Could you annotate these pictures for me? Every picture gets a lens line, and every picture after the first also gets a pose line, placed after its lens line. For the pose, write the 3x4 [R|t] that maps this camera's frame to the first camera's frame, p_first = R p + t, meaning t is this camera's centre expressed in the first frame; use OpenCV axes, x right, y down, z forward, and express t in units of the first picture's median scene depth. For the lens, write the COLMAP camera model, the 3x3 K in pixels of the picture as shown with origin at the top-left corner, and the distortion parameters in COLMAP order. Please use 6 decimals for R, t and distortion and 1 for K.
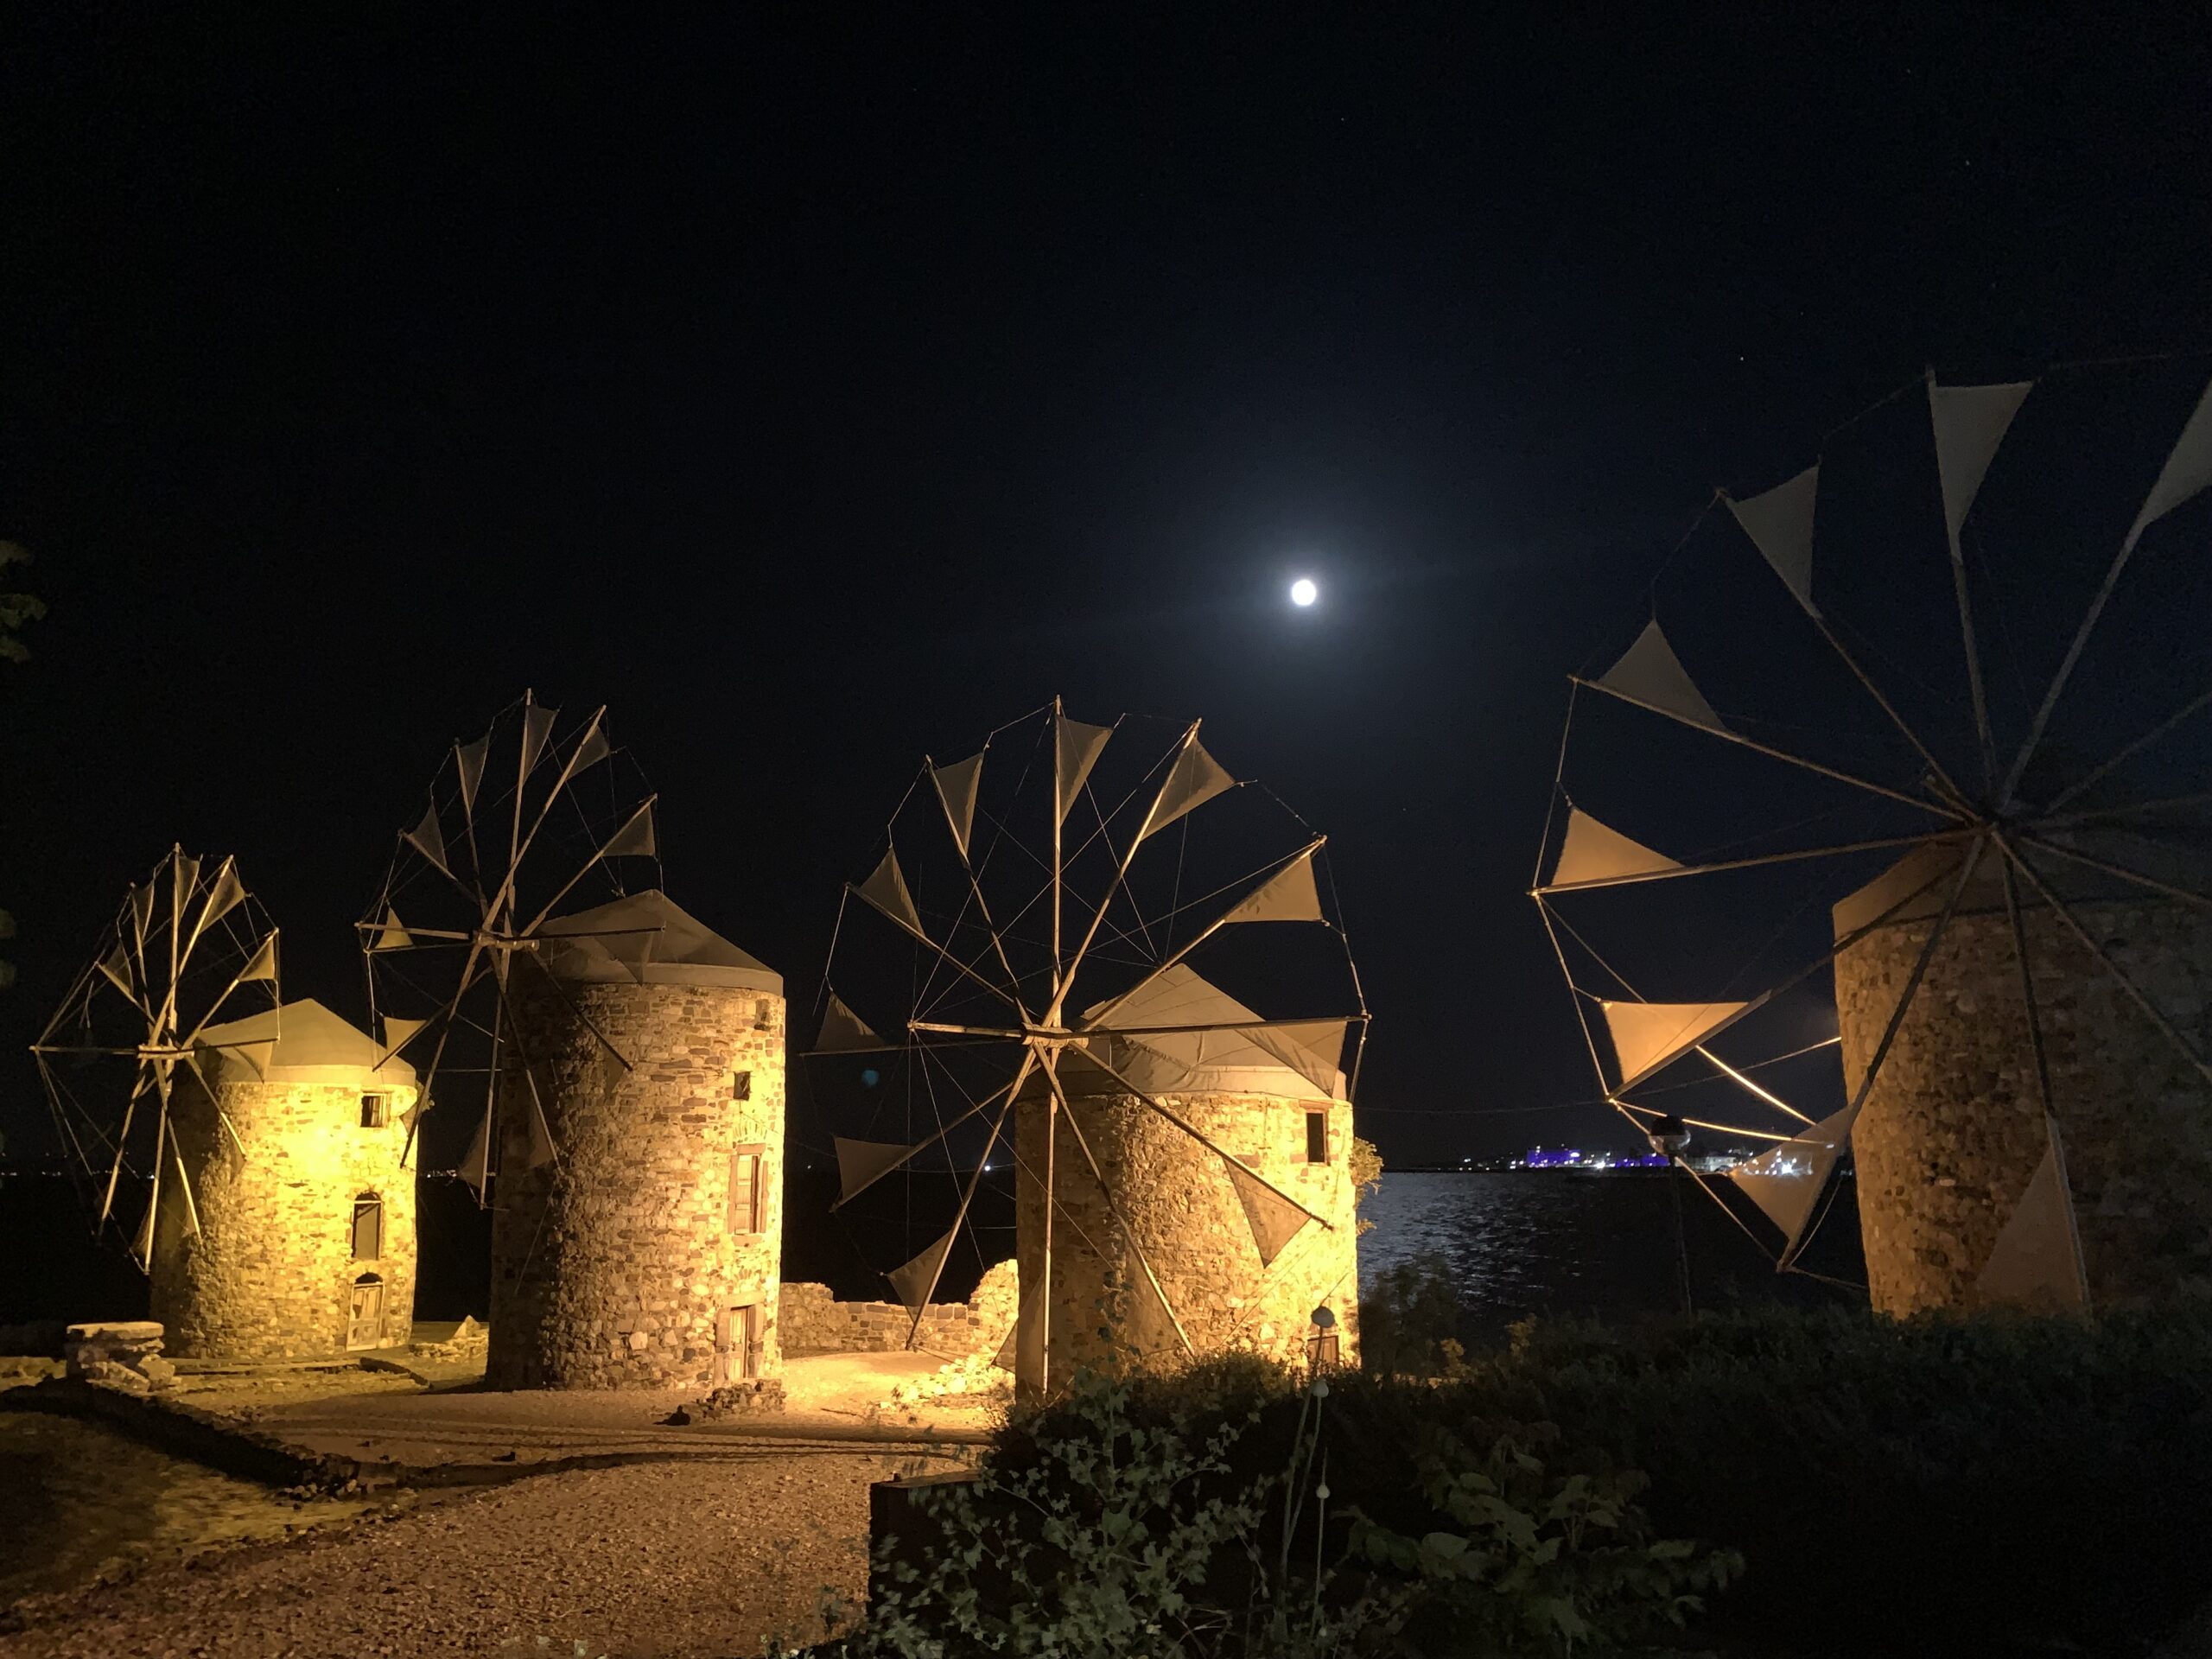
lens RADIAL K [[1674.2, 0, 1106.0], [0, 1674.2, 829.5], [0, 0, 1]] dist [0.050272, -0.094729]
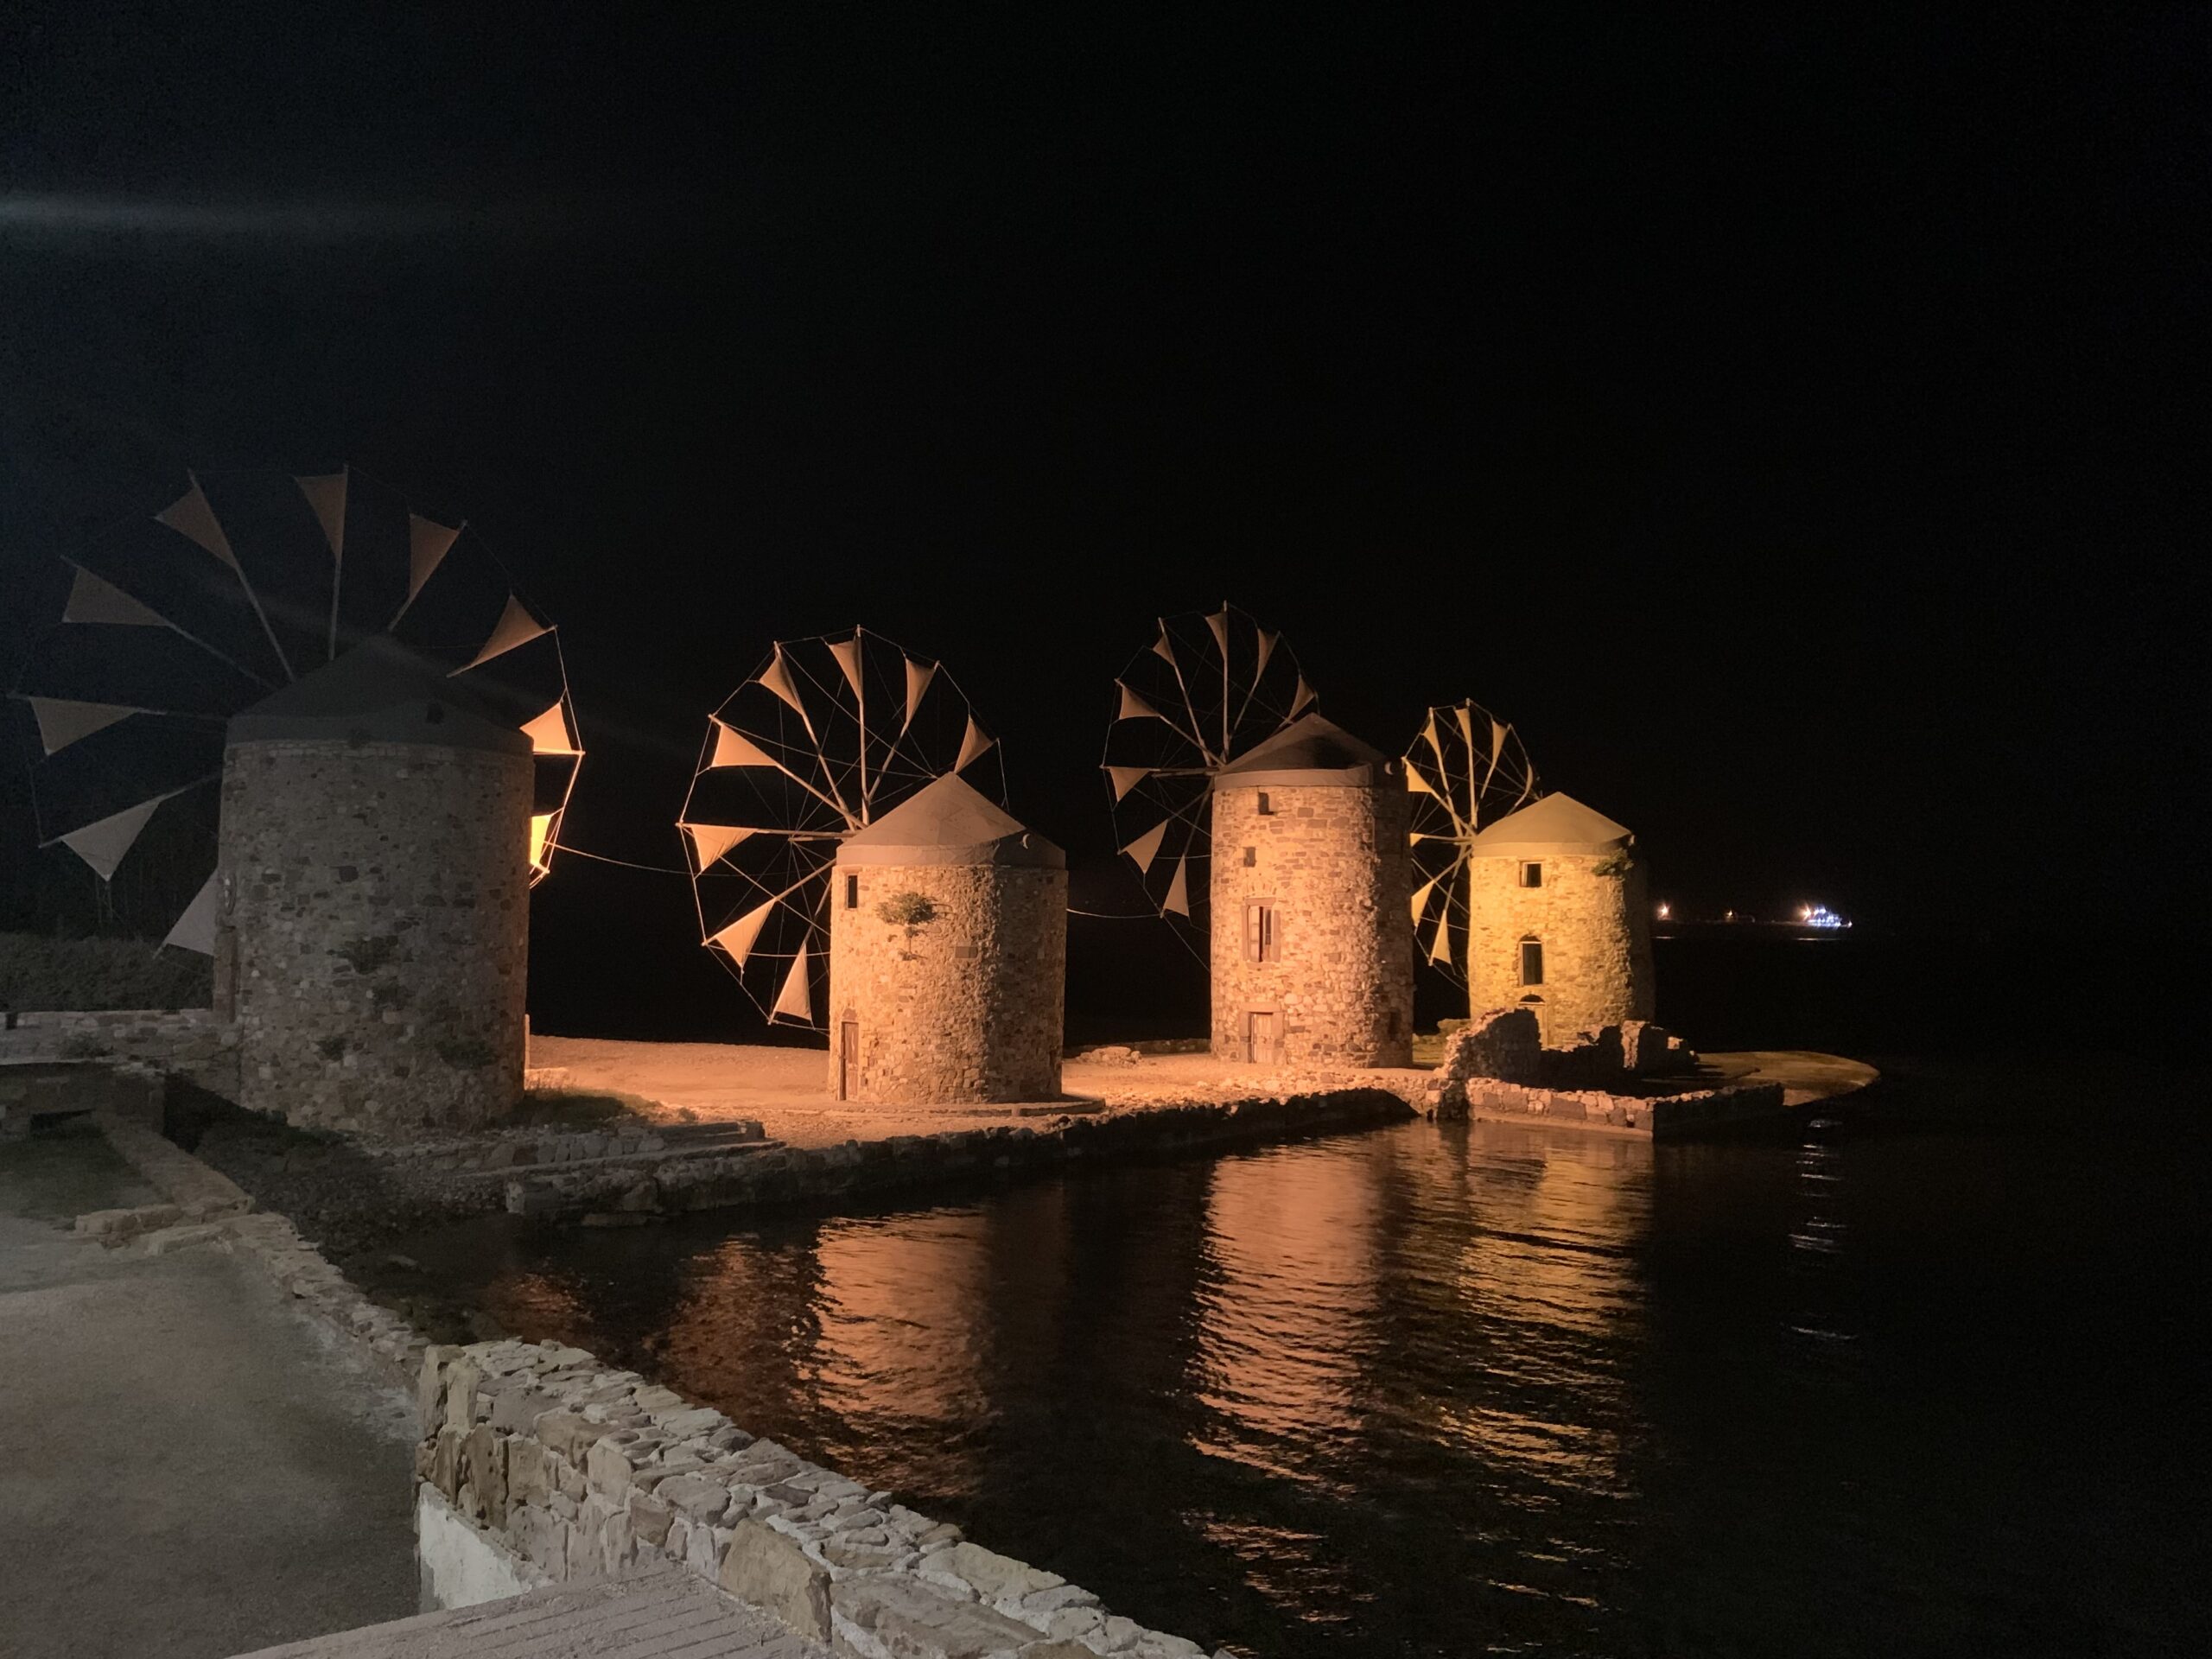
lens RADIAL K [[1715.6, 0, 1106.0], [0, 1715.6, 829.5], [0, 0, 1]] dist [0.196127, -0.510554]
pose [[-0.135773, -0.047569, -0.989597, 1.200065], [0.184043, 0.980250, -0.072370, 0.211314], [0.973496, -0.191954, -0.124337, 1.065020]]
